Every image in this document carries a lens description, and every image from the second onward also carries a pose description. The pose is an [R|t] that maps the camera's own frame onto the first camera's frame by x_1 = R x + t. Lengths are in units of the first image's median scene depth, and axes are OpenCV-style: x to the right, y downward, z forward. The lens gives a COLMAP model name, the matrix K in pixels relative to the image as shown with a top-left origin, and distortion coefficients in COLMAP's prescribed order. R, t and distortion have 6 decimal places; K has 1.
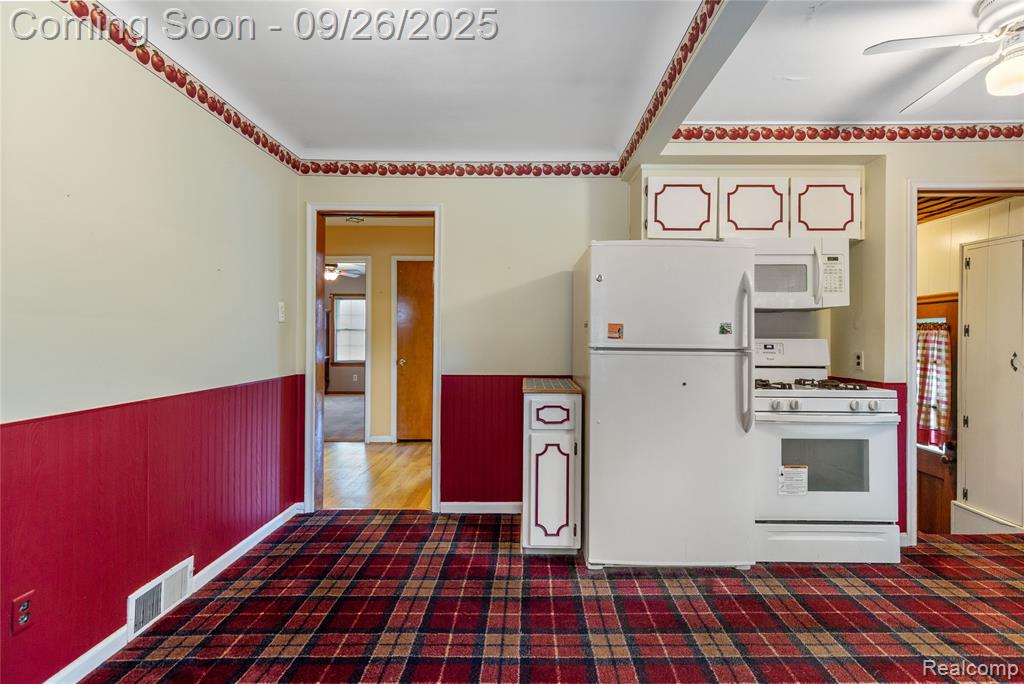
lens RADIAL K [[471.4, 0, 517.8], [0, 471.4, 333.3], [0, 0, 1]] dist [0.007339, -0.001452]
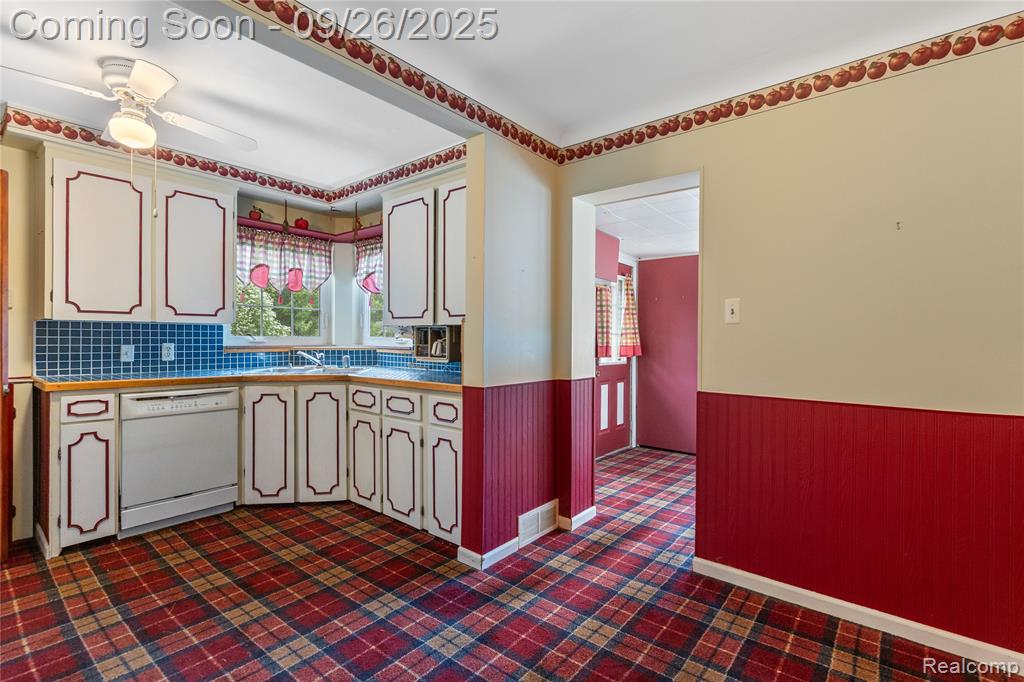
lens RADIAL K [[471.4, 0, 521.7], [0, 471.4, 339.9], [0, 0, 1]] dist [0.007339, -0.001452]
pose [[-0.792420, -0.006545, 0.609941, -0.383208], [-0.007967, 0.999968, 0.000378, 0.011571], [-0.609924, -0.004560, -0.792446, 0.901488]]
